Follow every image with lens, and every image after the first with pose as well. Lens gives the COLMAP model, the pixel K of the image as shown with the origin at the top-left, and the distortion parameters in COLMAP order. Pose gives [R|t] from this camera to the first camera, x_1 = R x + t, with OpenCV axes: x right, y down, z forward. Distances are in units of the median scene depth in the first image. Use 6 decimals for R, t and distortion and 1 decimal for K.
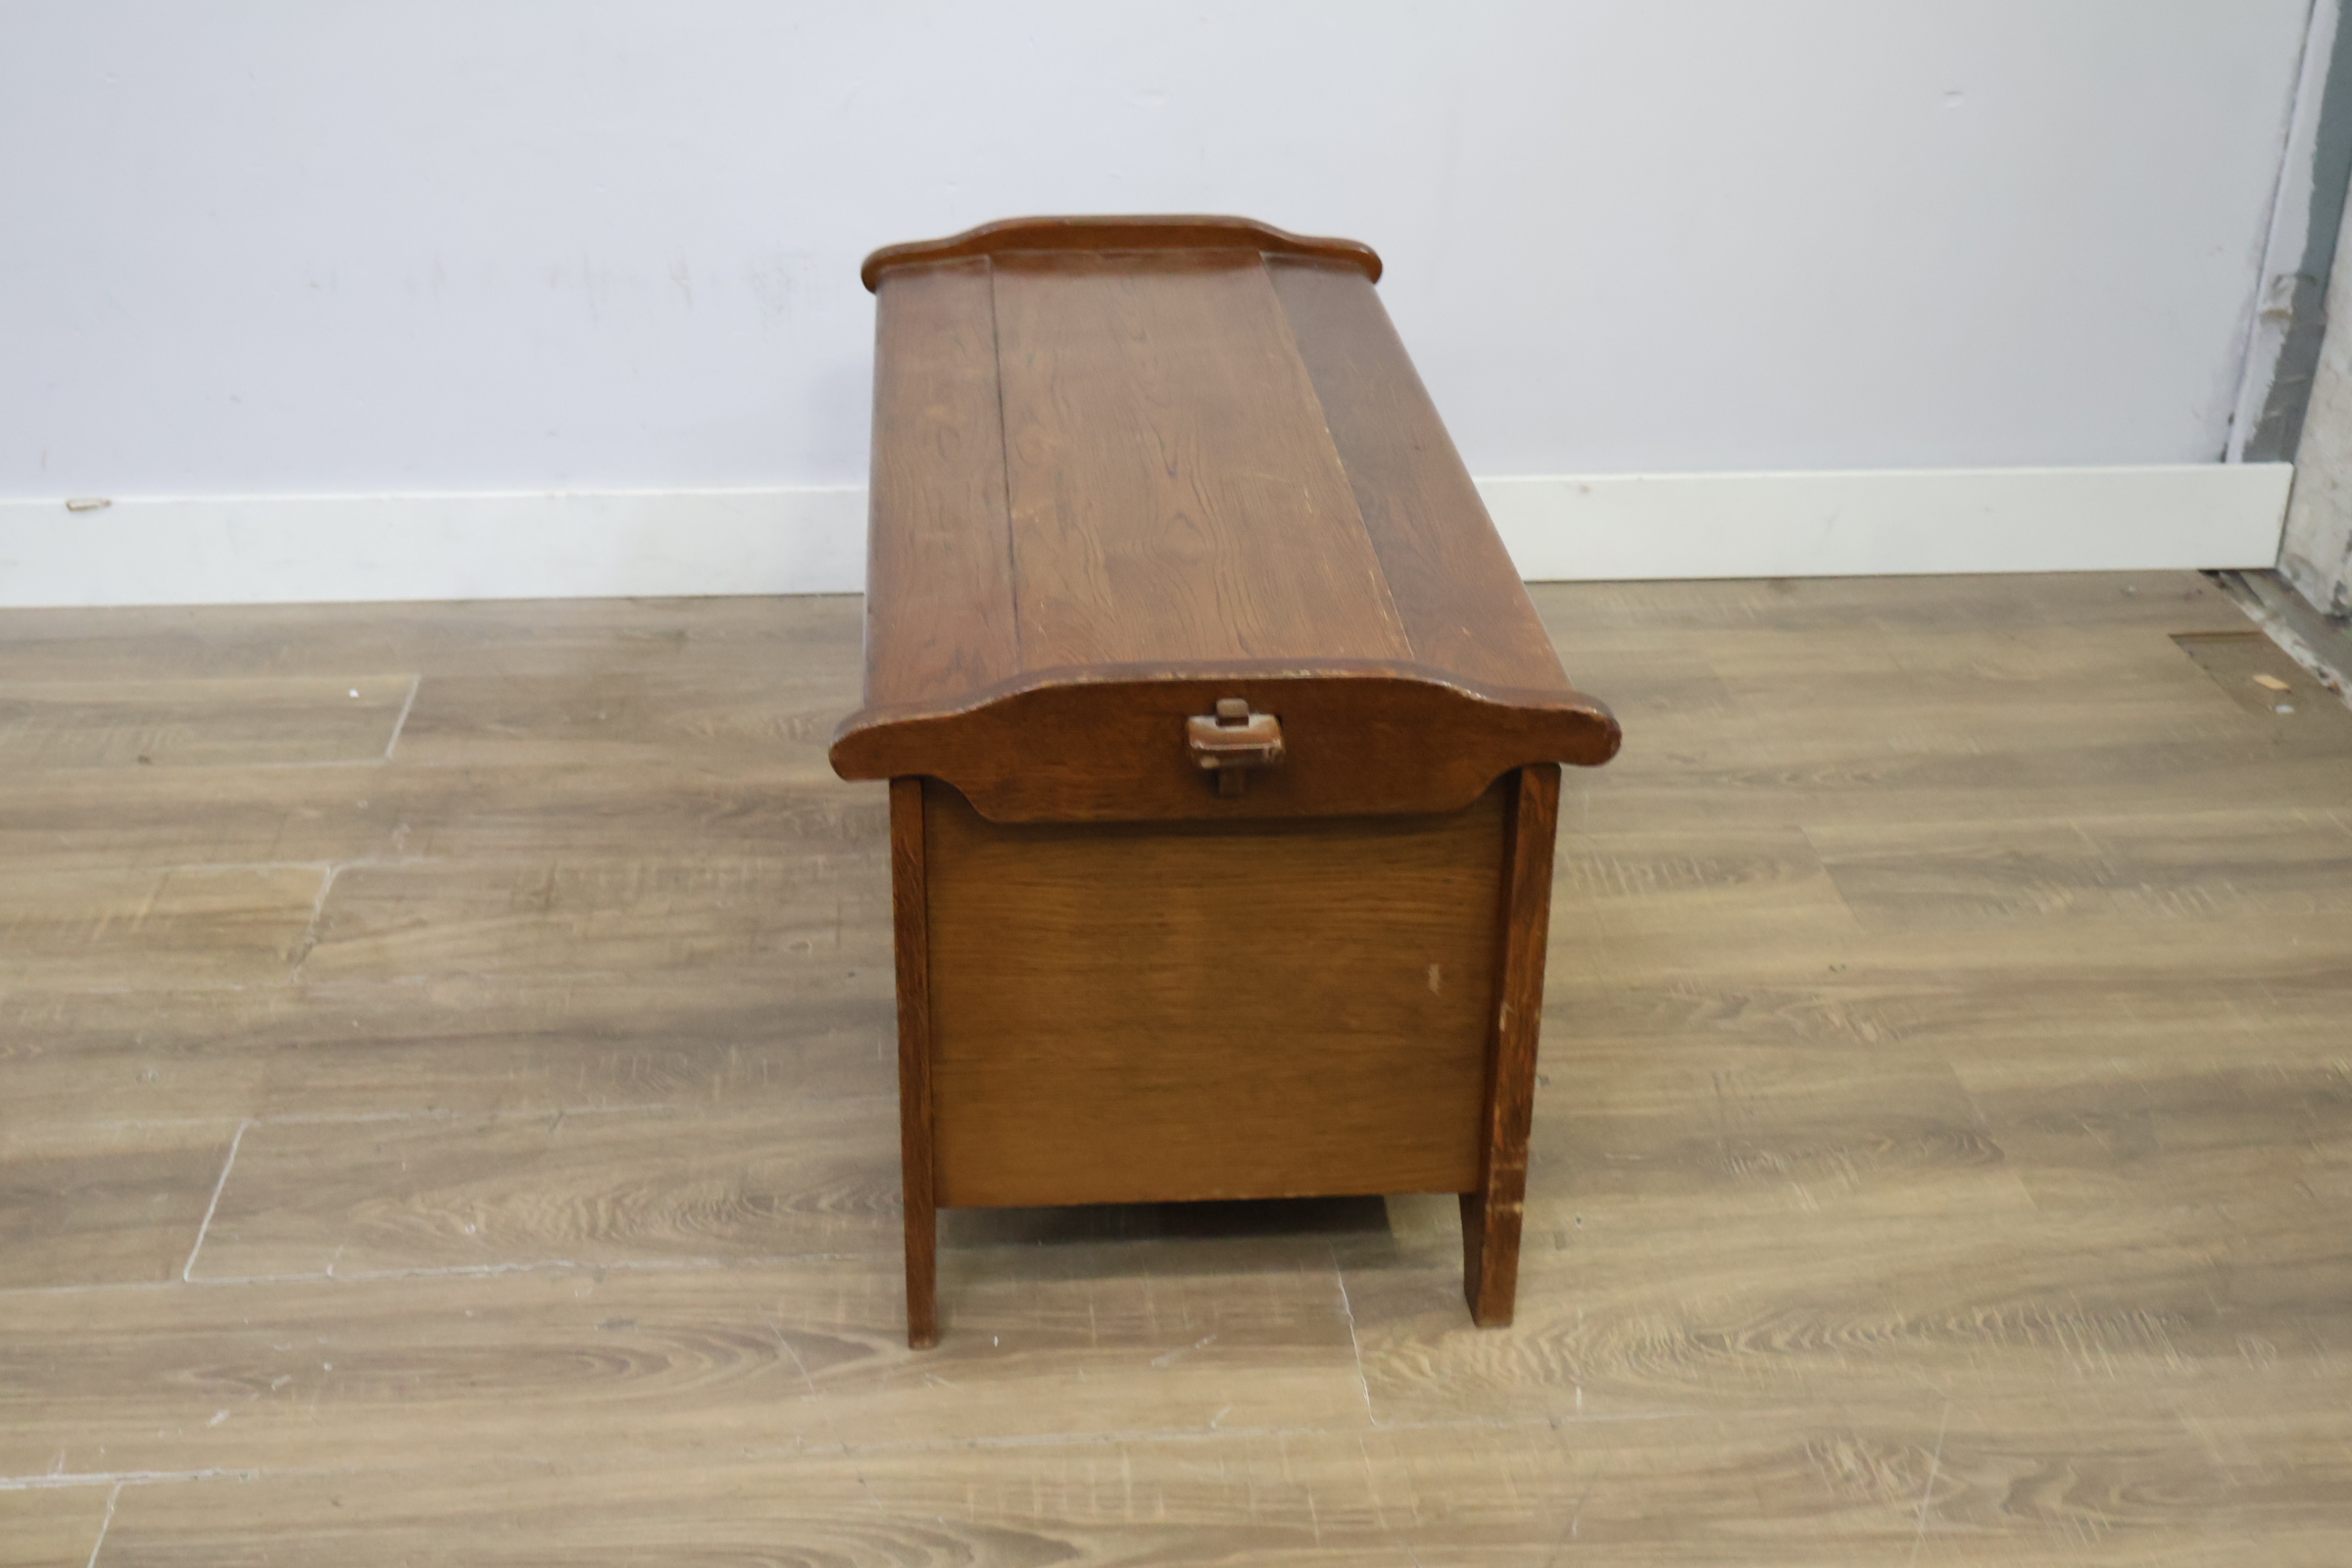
lens RADIAL K [[2789.4, 0, 1158.3], [0, 2789.4, 752.0], [0, 0, 1]] dist [0.005043, 0.000000]
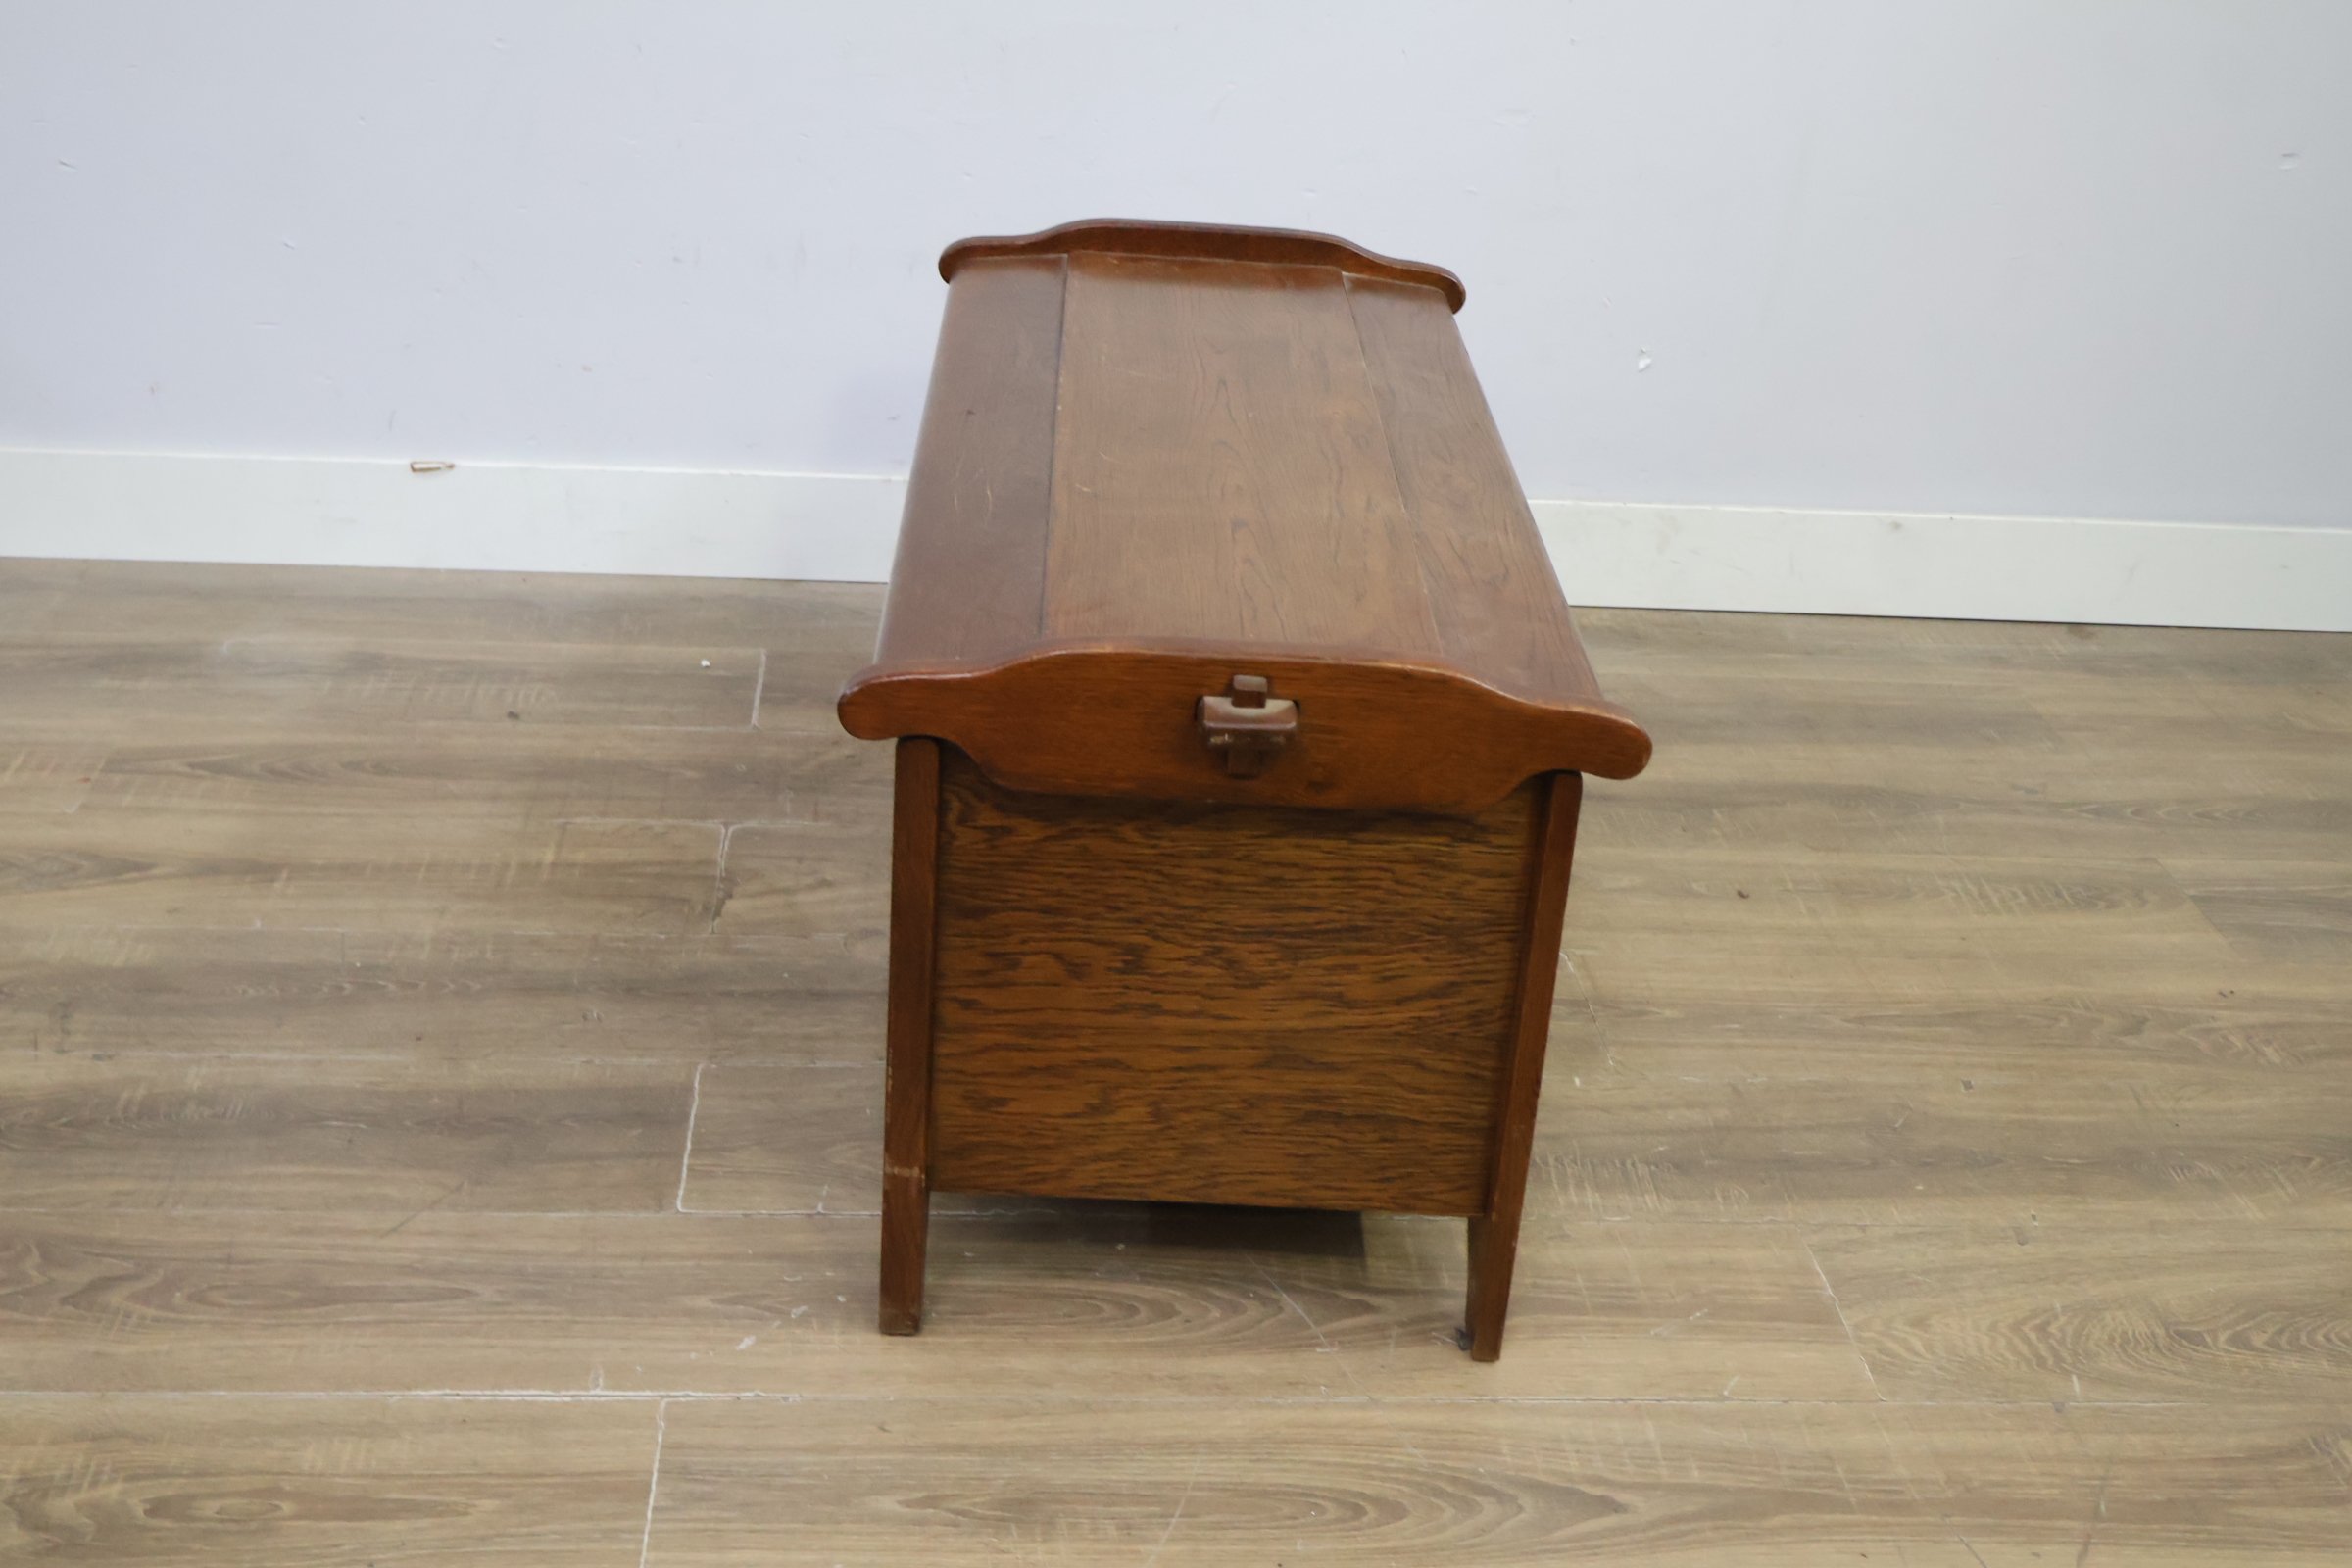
lens RADIAL K [[2789.4, 0, 1162.0], [0, 2789.4, 760.4], [0, 0, 1]] dist [0.005043, 0.000000]
pose [[0.998688, 0.048459, 0.016565, -0.171736], [-0.048091, 0.998603, -0.021906, 0.035037], [-0.017604, 0.021080, 0.999623, -0.011922]]
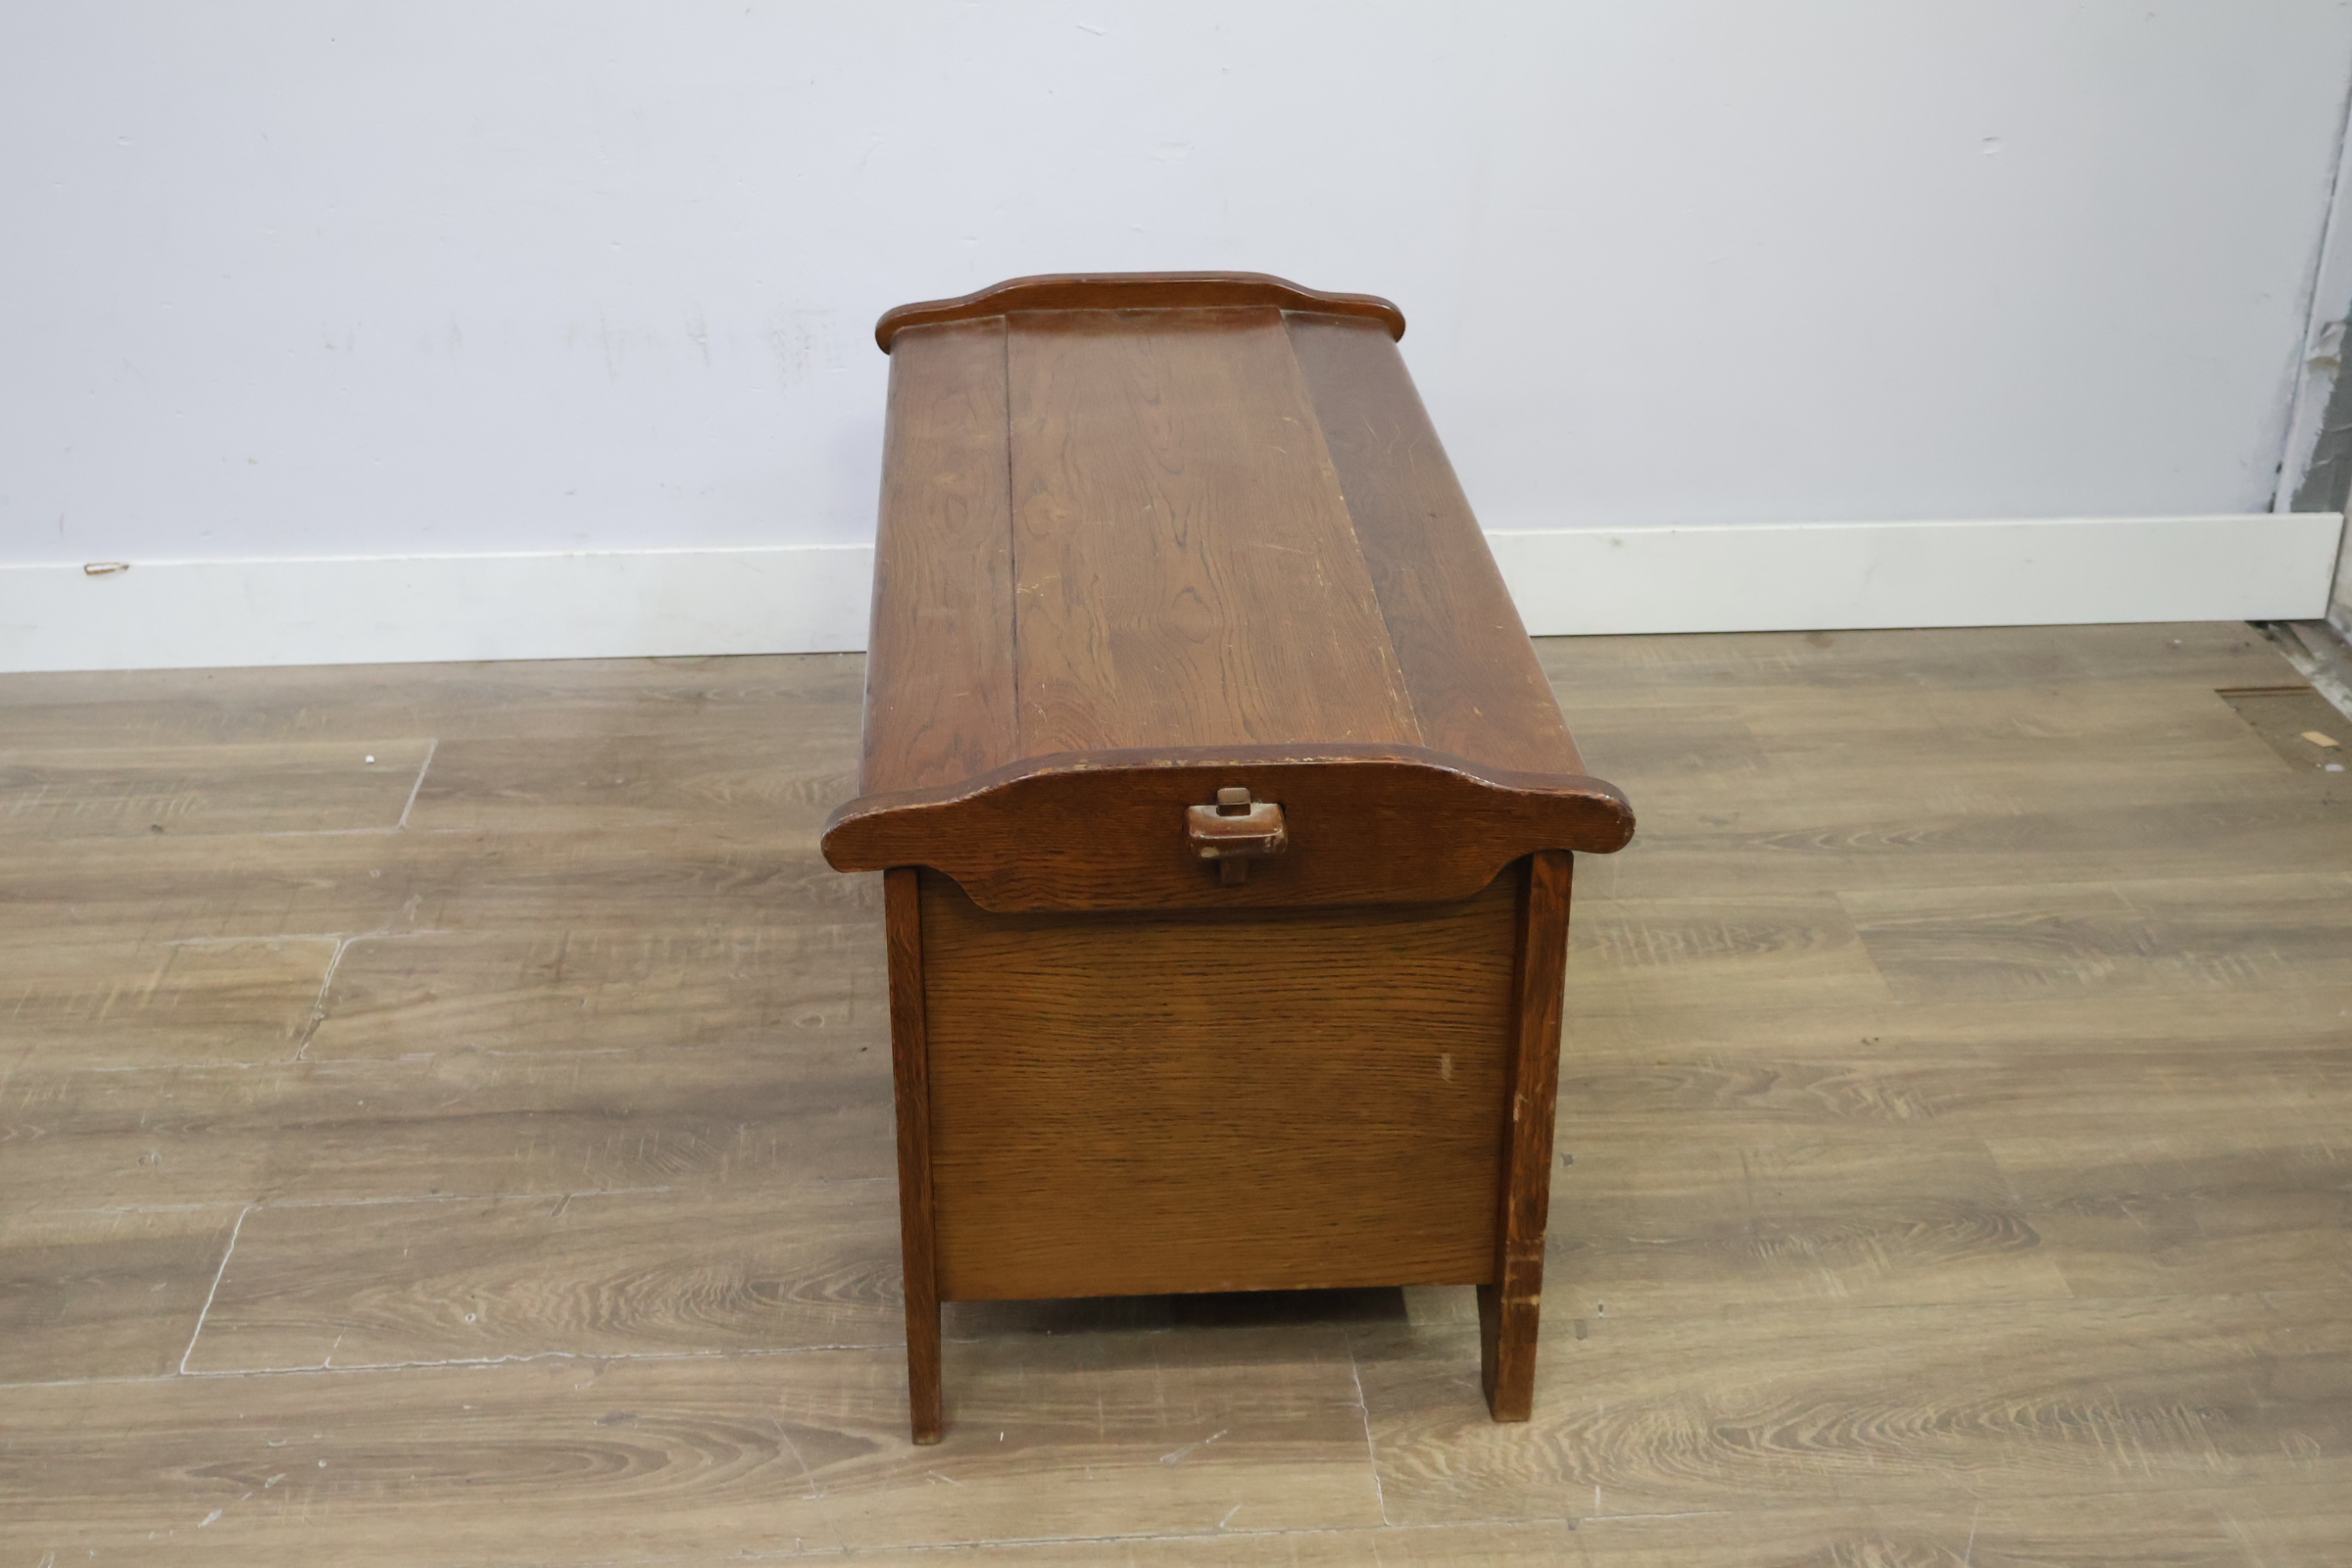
lens RADIAL K [[2789.4, 0, 1161.0], [0, 2789.4, 765.5], [0, 0, 1]] dist [0.005043, 0.000000]
pose [[0.999797, -0.004163, -0.019734, 0.015170], [0.004094, 0.999985, -0.003500, -0.017379], [0.019748, 0.003419, 0.999799, 0.017973]]
